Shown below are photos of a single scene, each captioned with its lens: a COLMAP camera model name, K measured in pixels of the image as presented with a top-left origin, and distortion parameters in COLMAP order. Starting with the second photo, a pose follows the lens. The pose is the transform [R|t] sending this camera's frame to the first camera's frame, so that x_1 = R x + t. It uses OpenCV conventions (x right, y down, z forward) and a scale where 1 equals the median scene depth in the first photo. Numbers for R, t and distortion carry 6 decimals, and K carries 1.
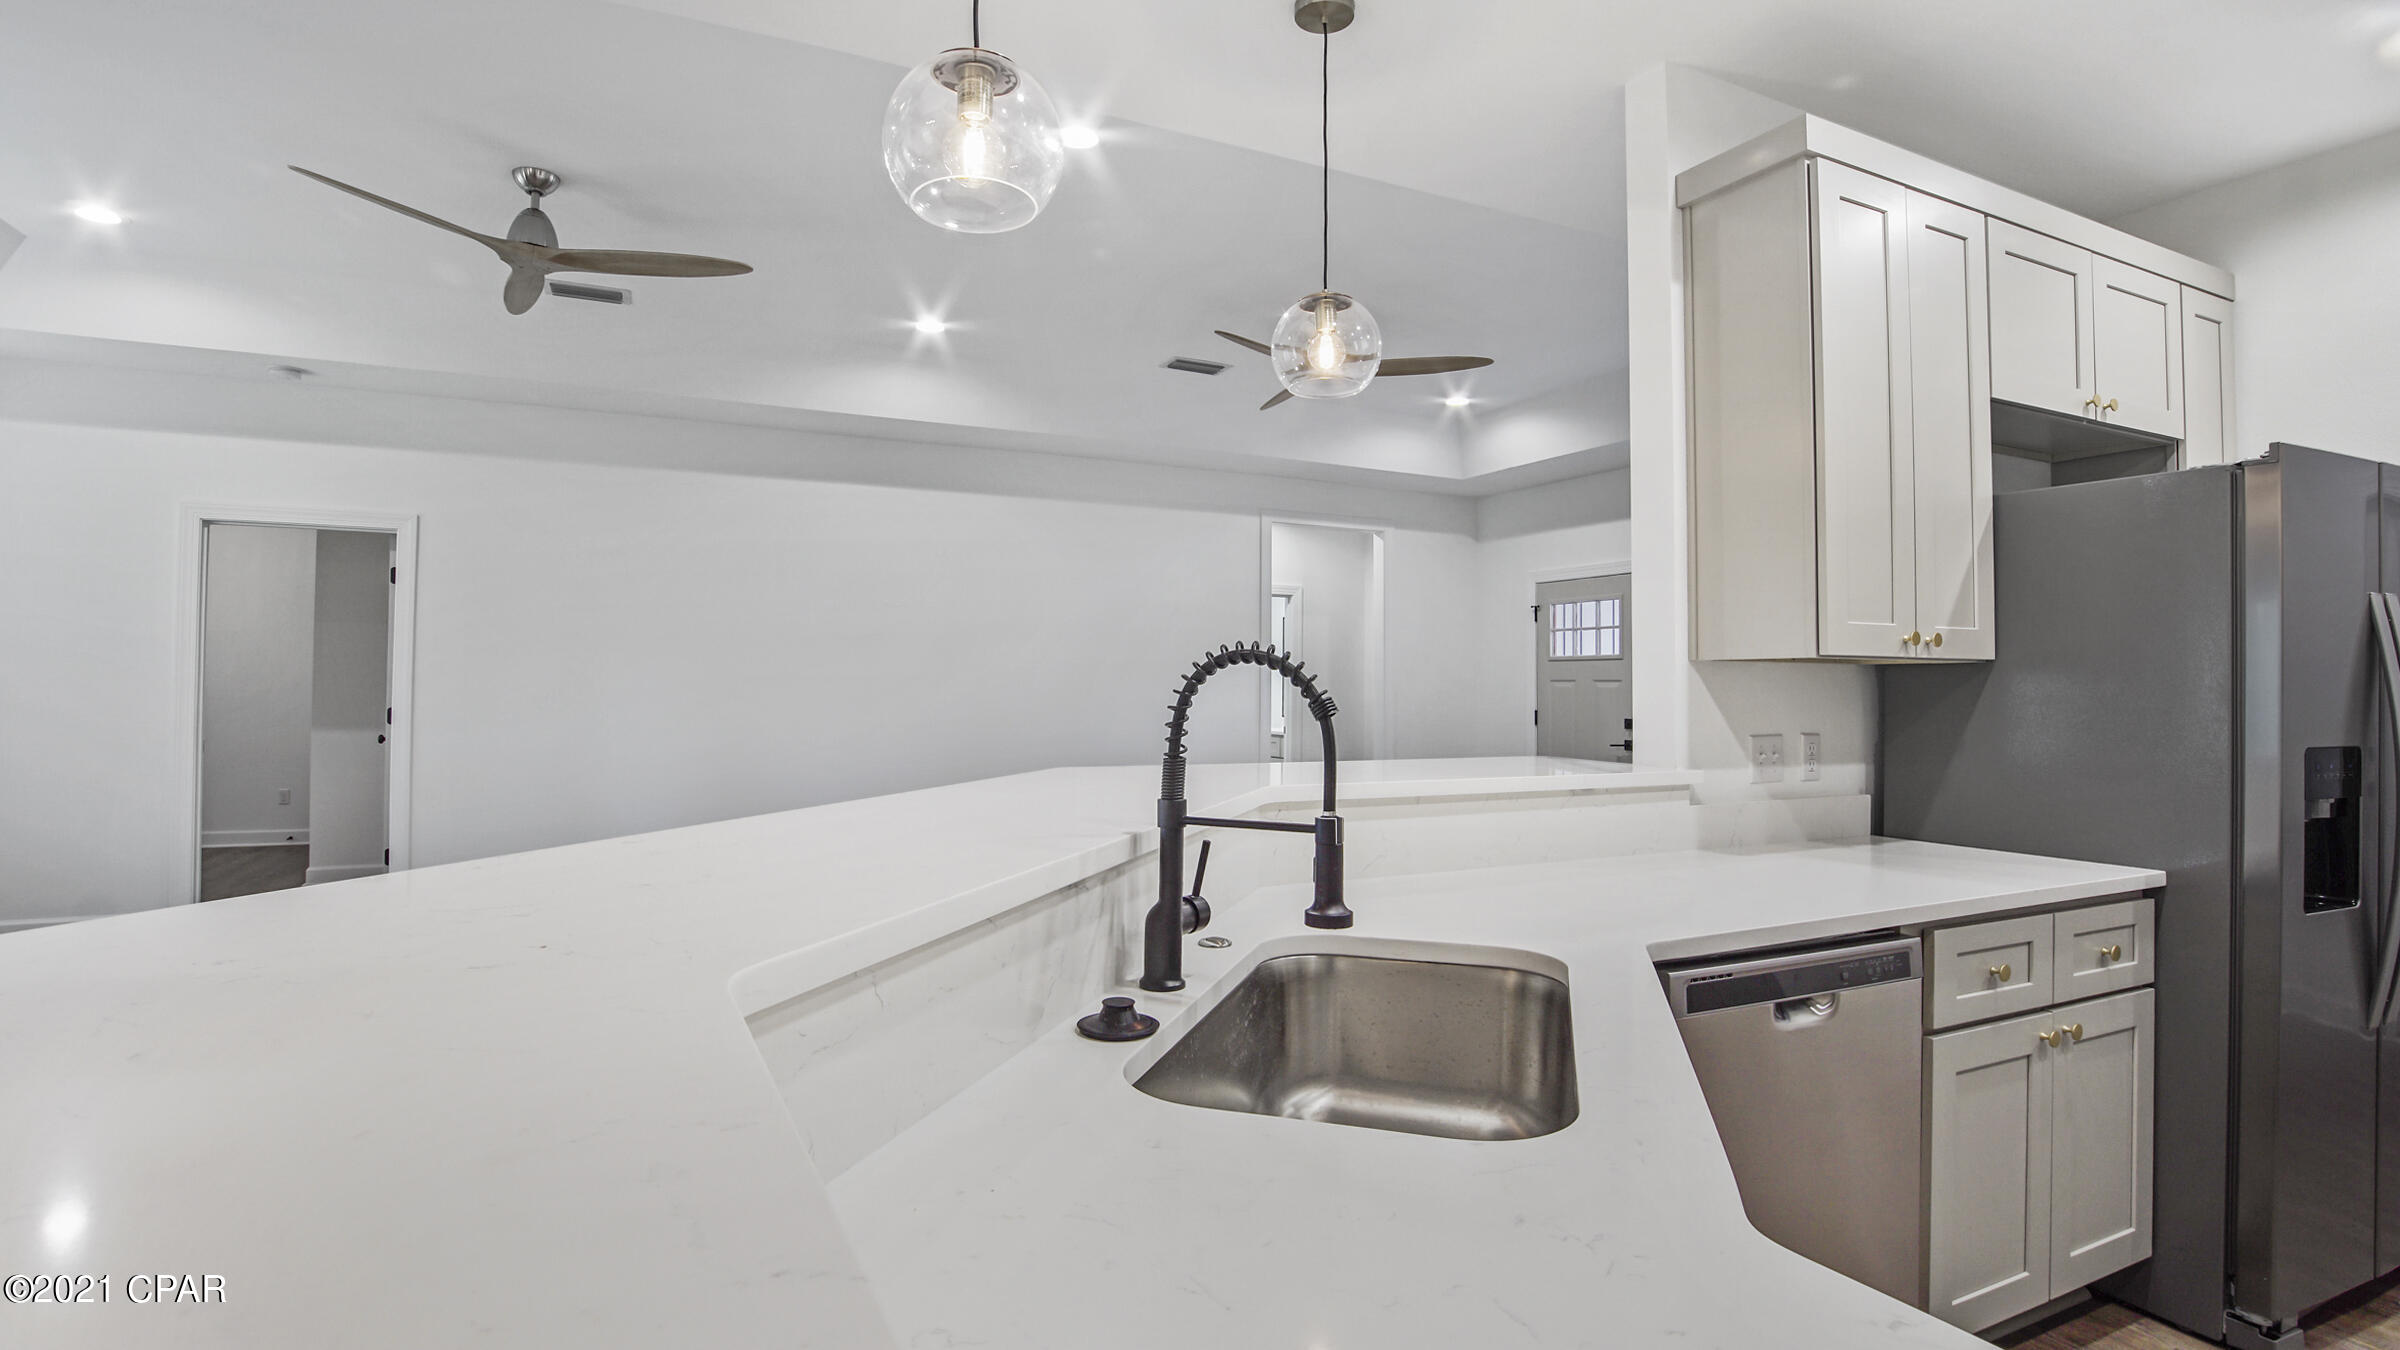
lens RADIAL K [[1033.1, 0, 1200.0], [0, 1033.1, 675.0], [0, 0, 1]] dist [-0.044070, 0.008773]
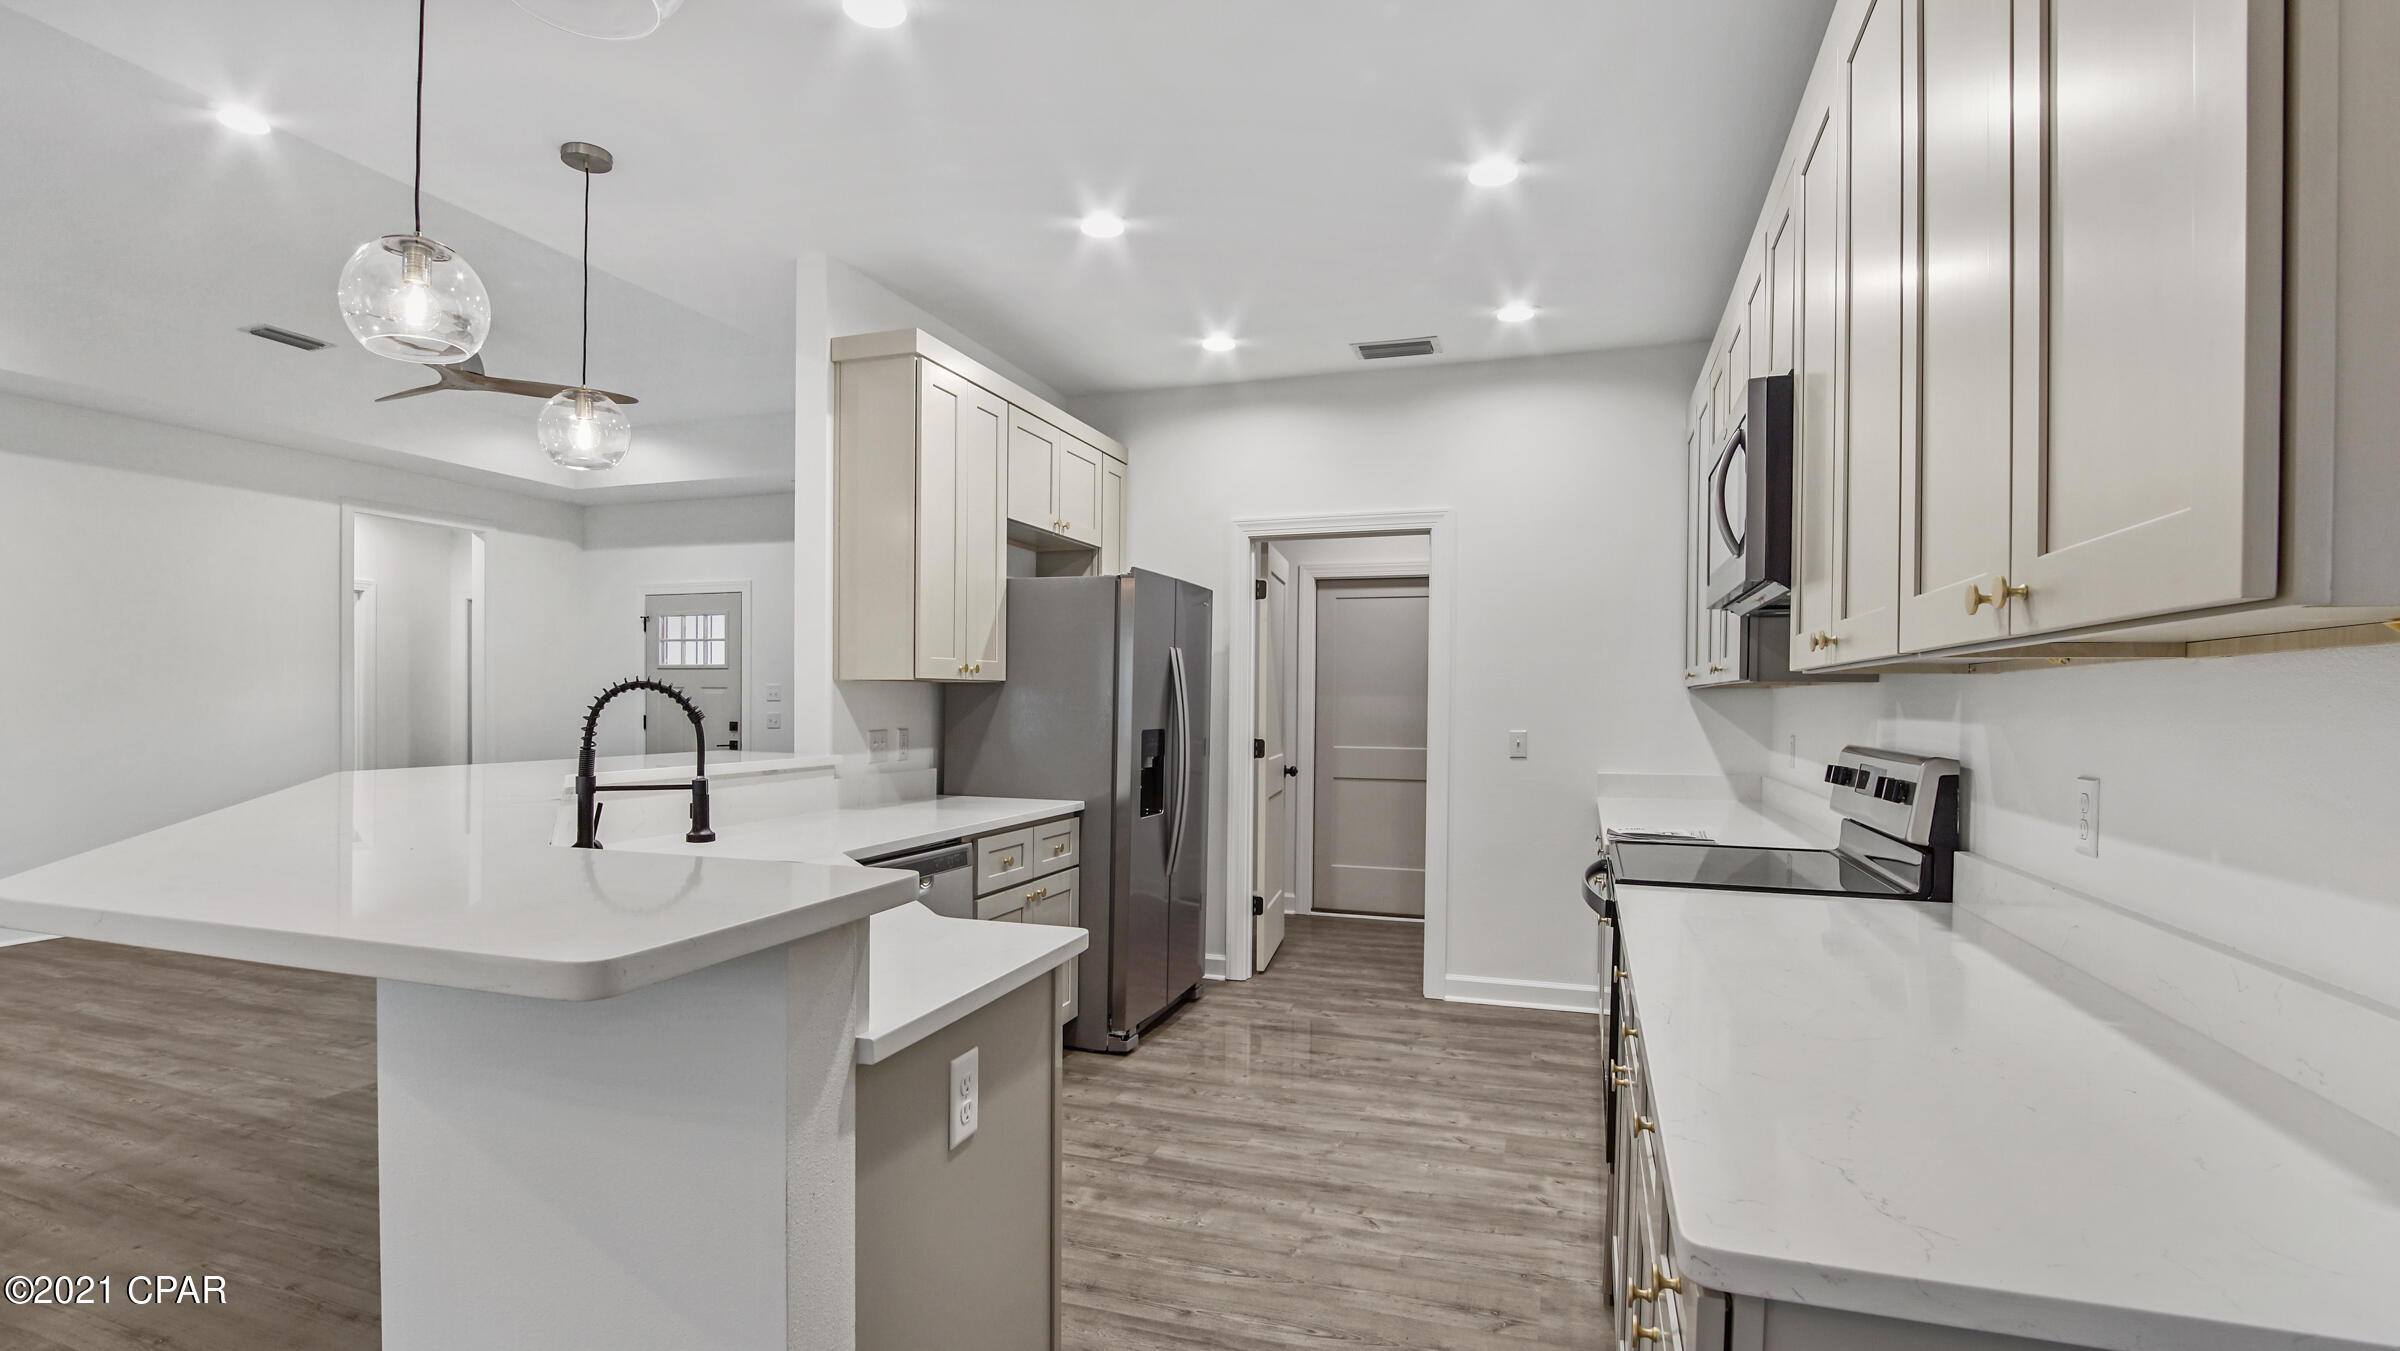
lens RADIAL K [[1091.5, 0, 1200.0], [0, 1091.5, 675.5], [0, 0, 1]] dist [-0.003086, -0.000596]
pose [[0.657184, 0.013368, 0.753612, -0.360223], [-0.013531, 0.999891, -0.005937, -0.019110], [-0.753609, -0.006295, 0.657293, -0.426257]]
